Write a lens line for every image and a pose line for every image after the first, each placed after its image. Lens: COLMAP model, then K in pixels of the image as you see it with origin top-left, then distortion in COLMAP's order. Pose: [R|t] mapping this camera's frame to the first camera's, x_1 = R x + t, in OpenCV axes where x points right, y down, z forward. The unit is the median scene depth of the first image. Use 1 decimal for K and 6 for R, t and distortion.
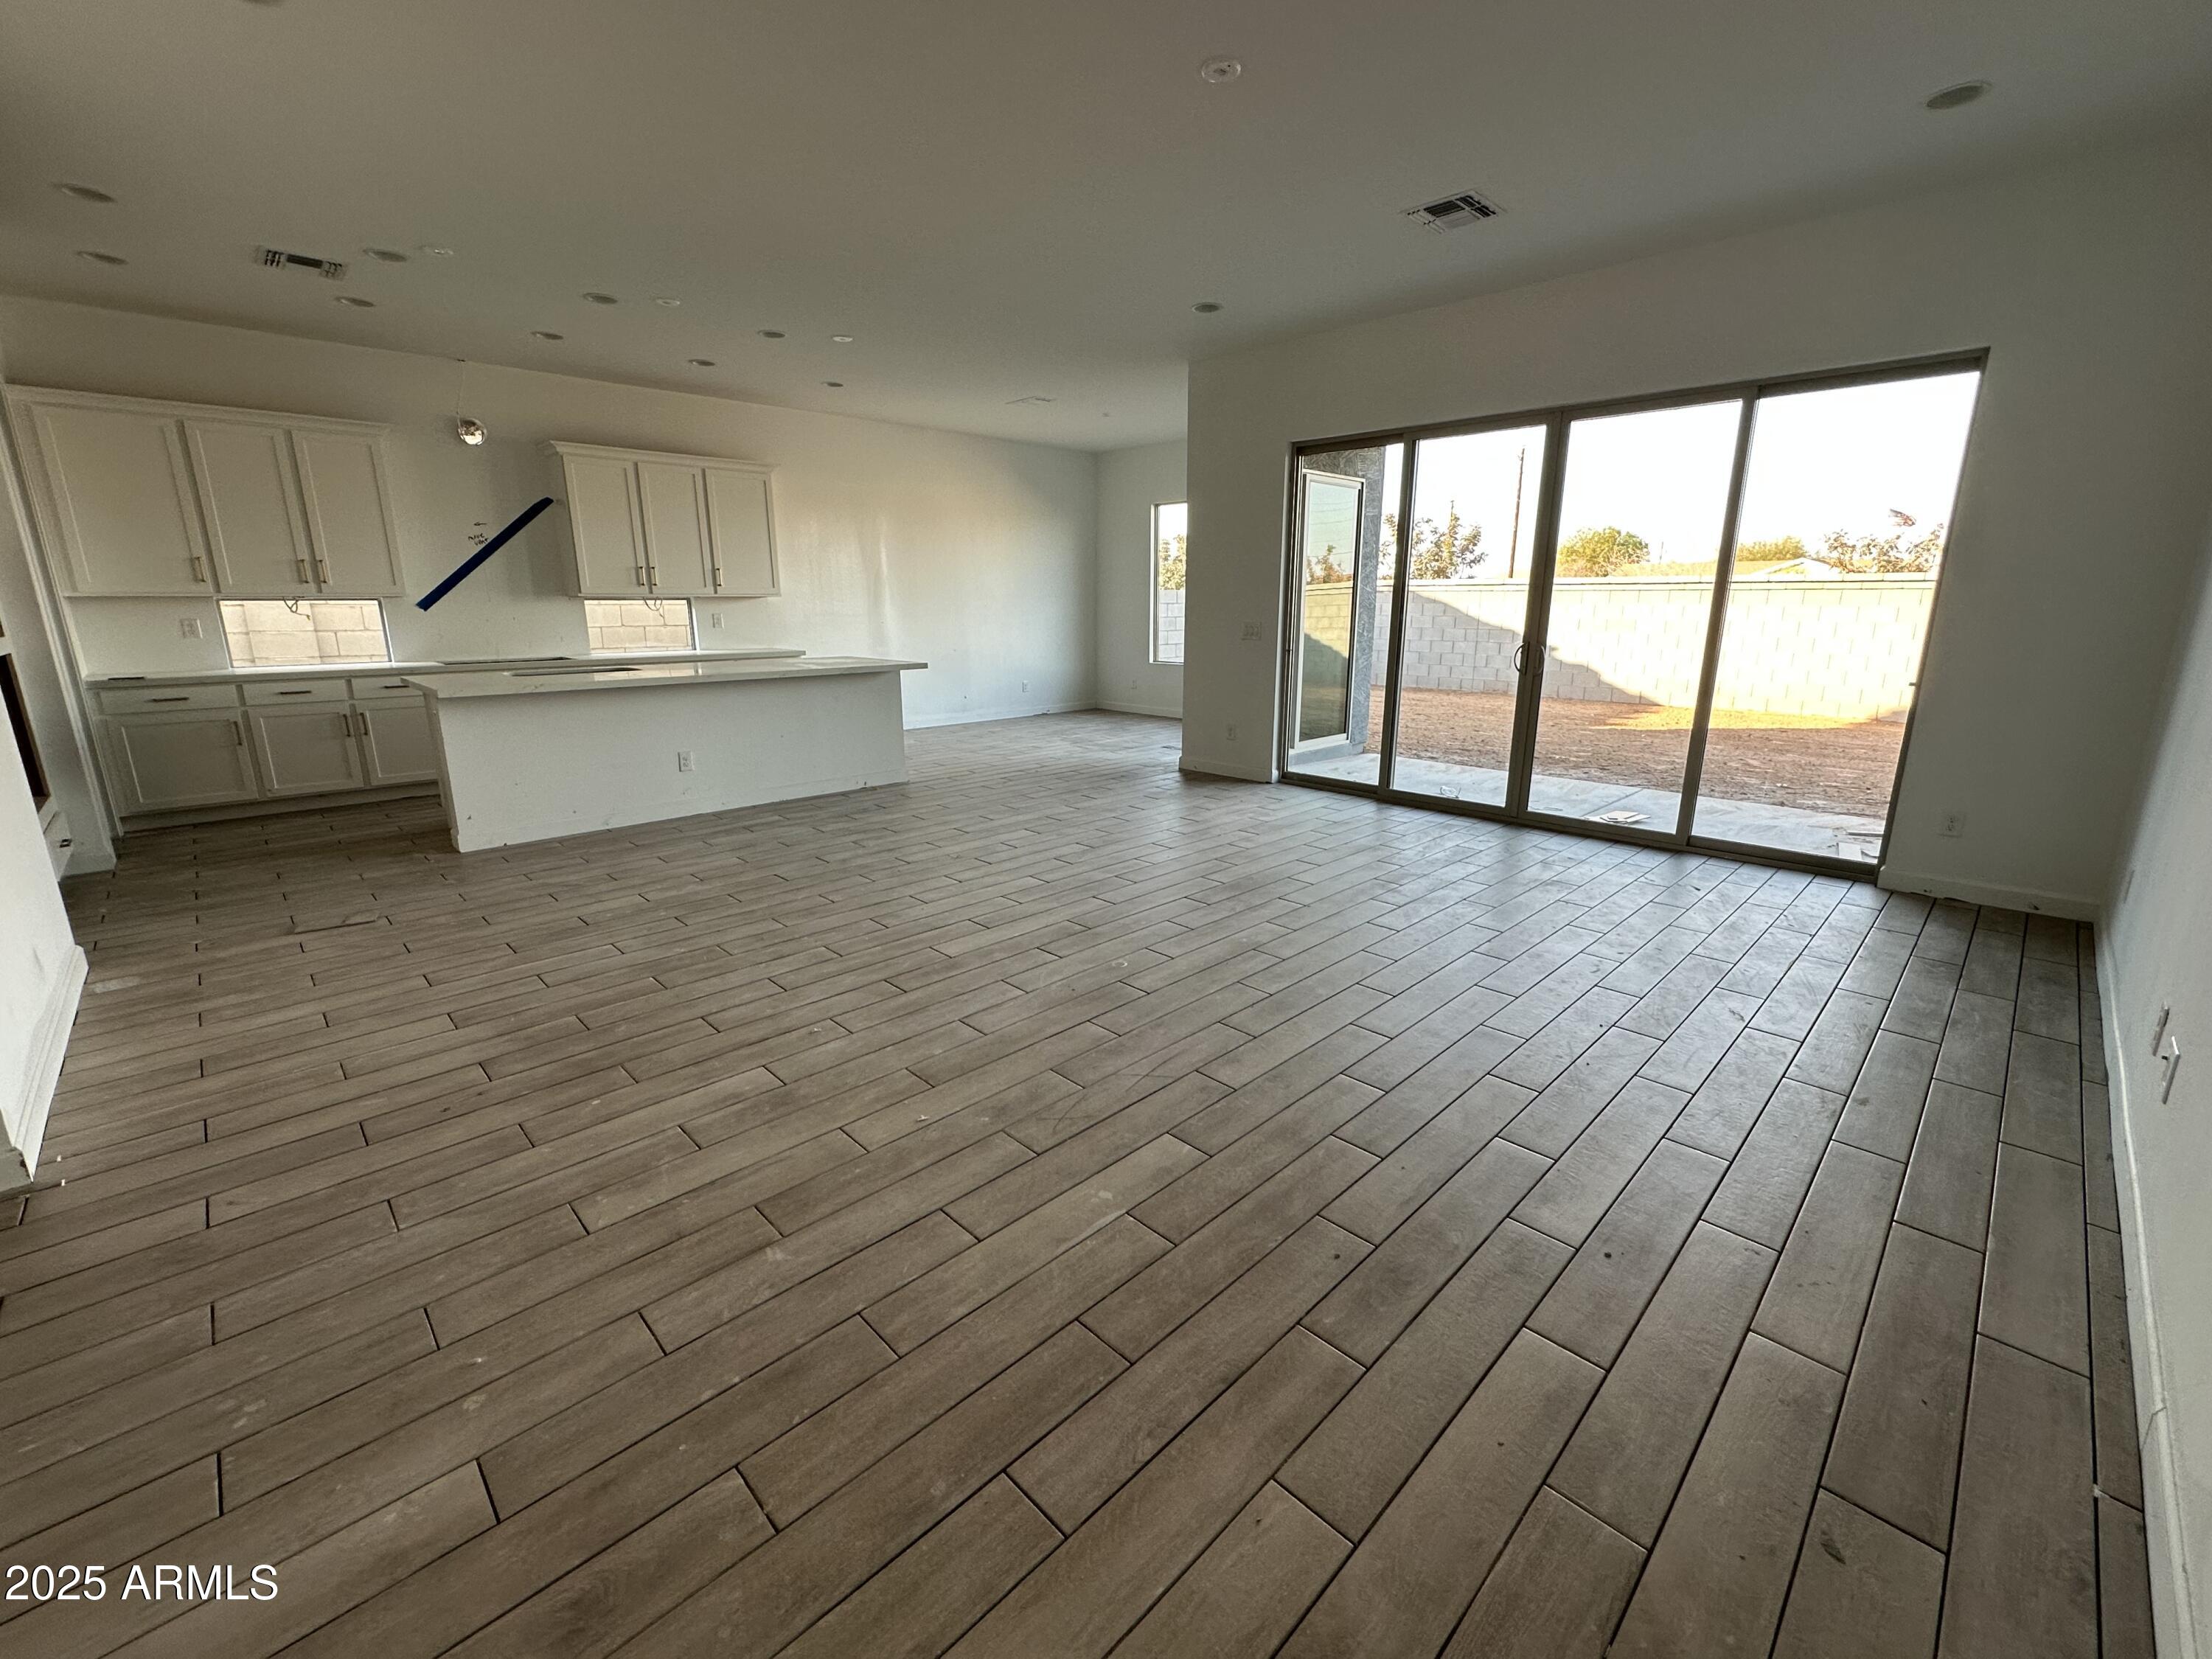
lens RADIAL K [[918.8, 0, 1096.4], [0, 918.8, 822.4], [0, 0, 1]] dist [-0.002650, 0.000520]
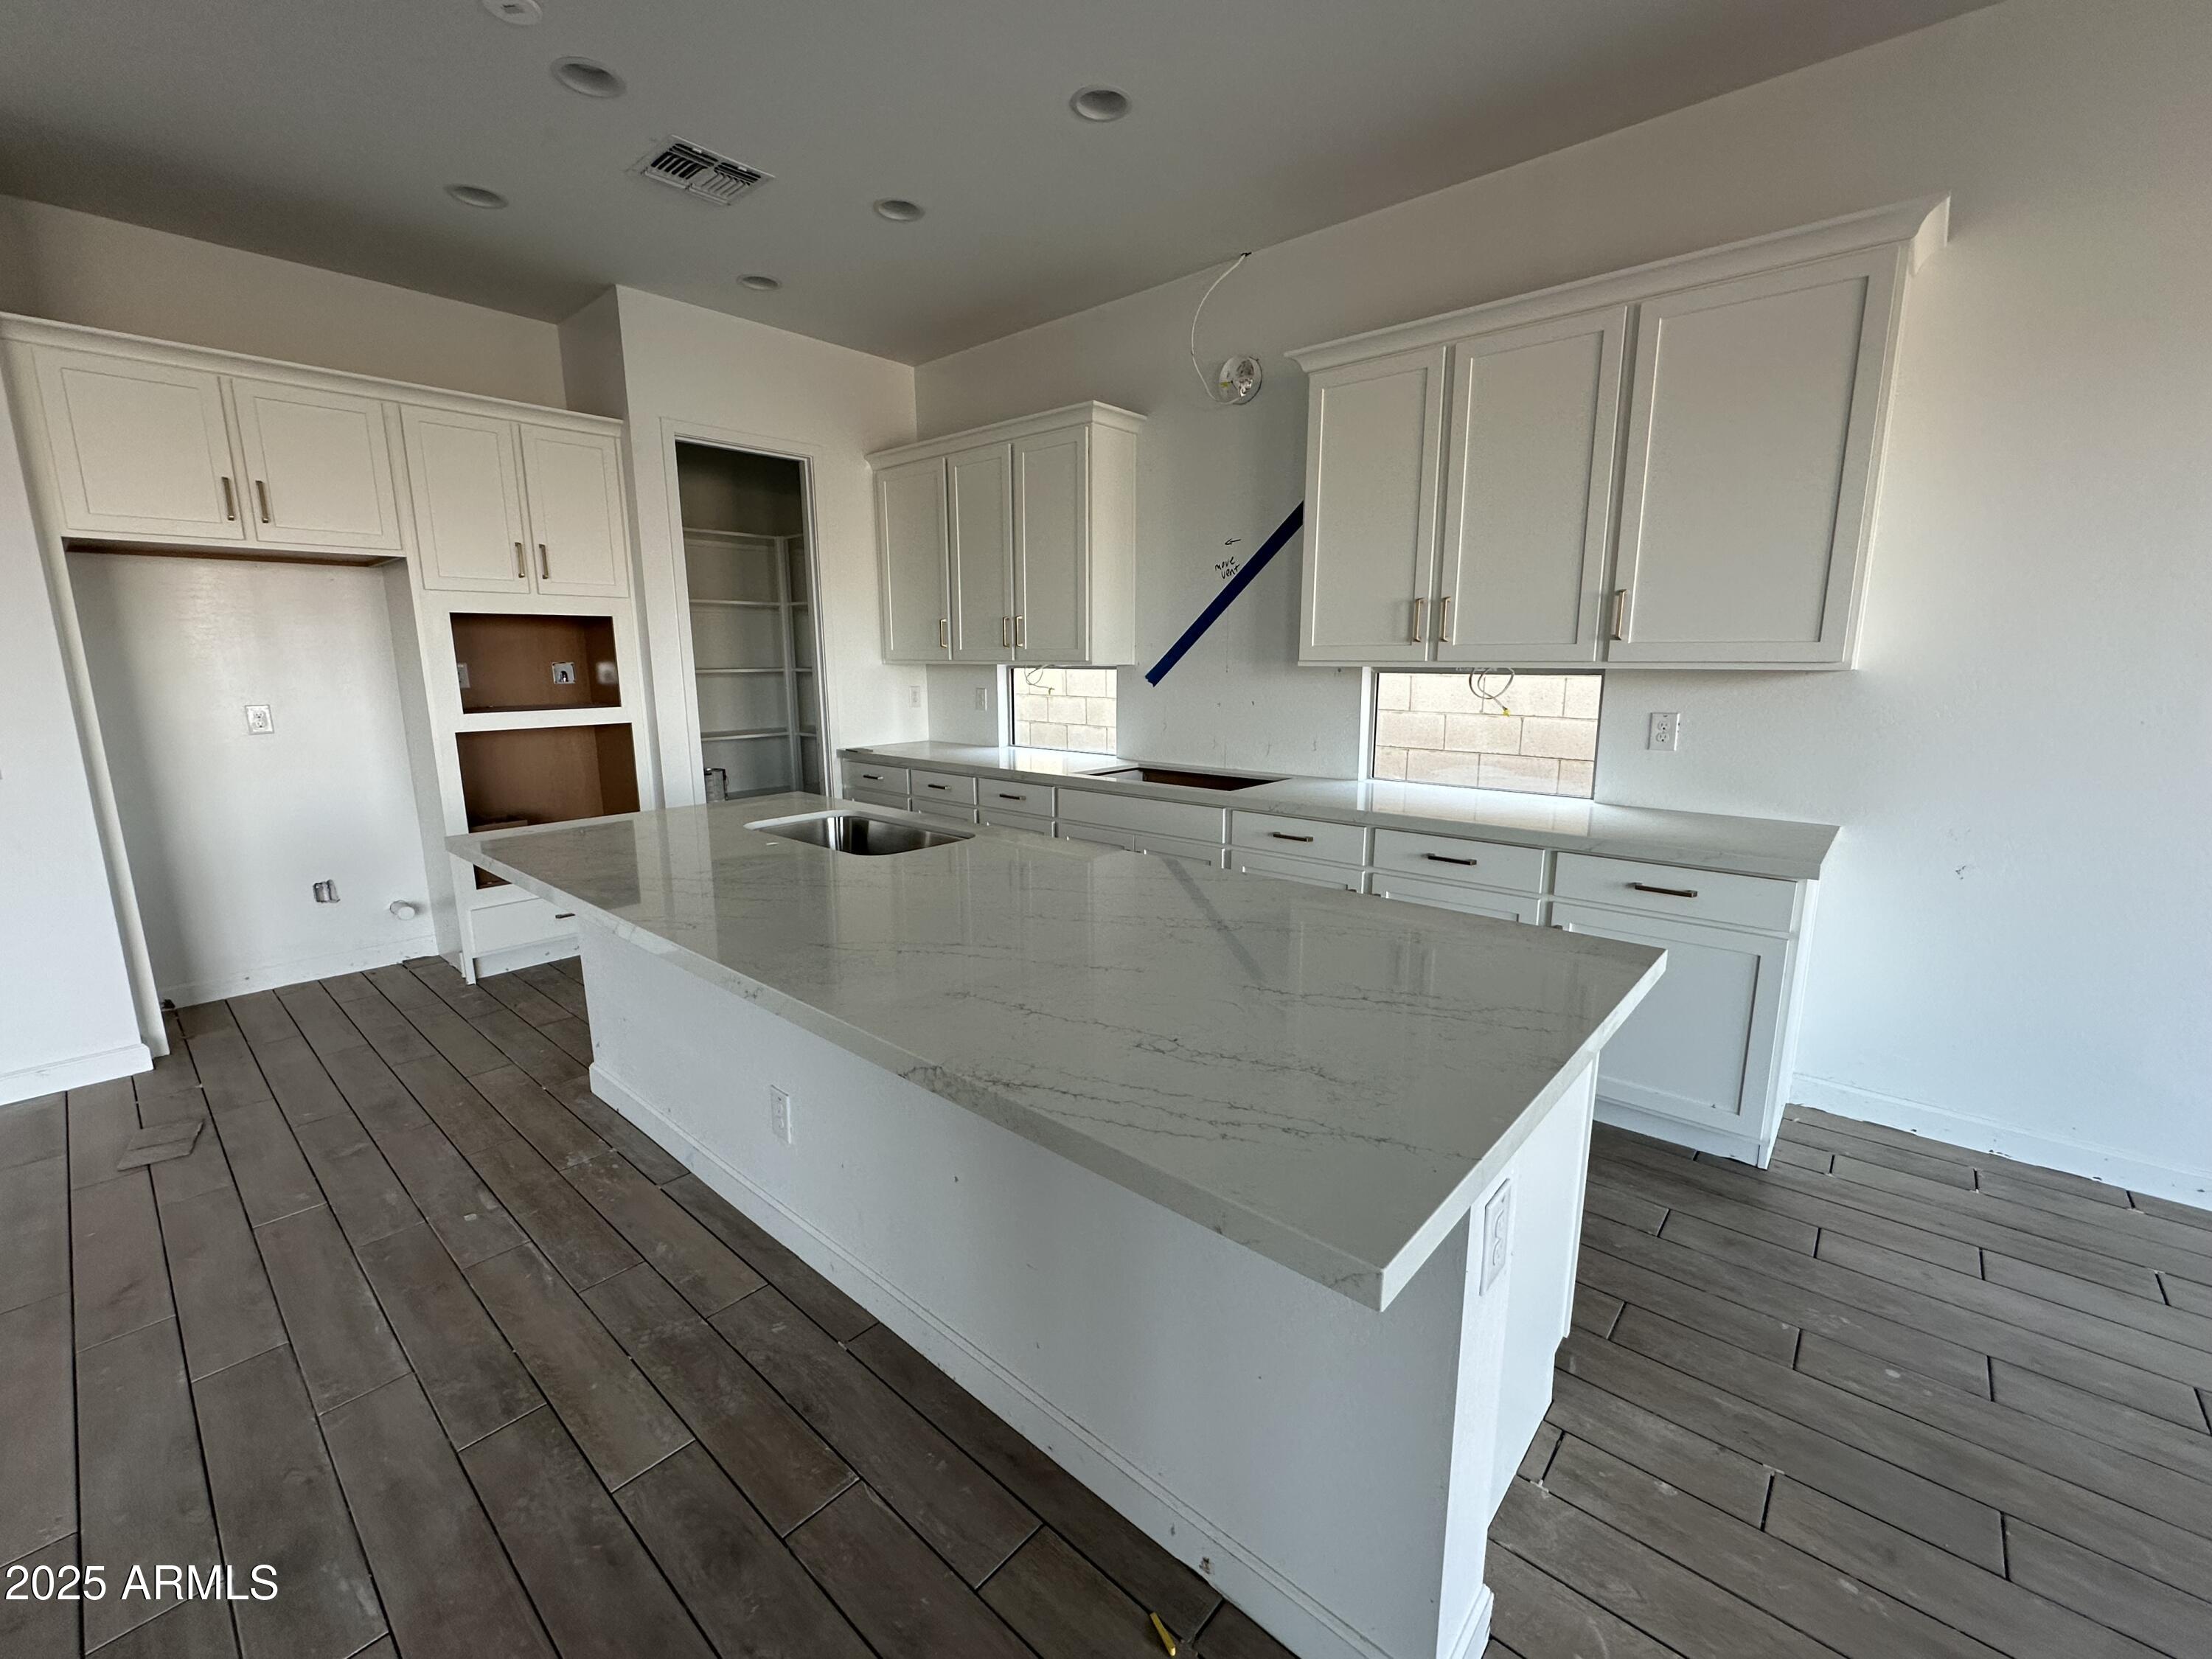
lens RADIAL K [[918.8, 0, 1100.1], [0, 918.8, 822.3], [0, 0, 1]] dist [-0.002650, 0.000520]
pose [[0.082361, 0.181650, -0.979908, -0.073991], [-0.231509, 0.959839, 0.158471, -0.222667], [0.969340, 0.213806, 0.121107, 0.868140]]
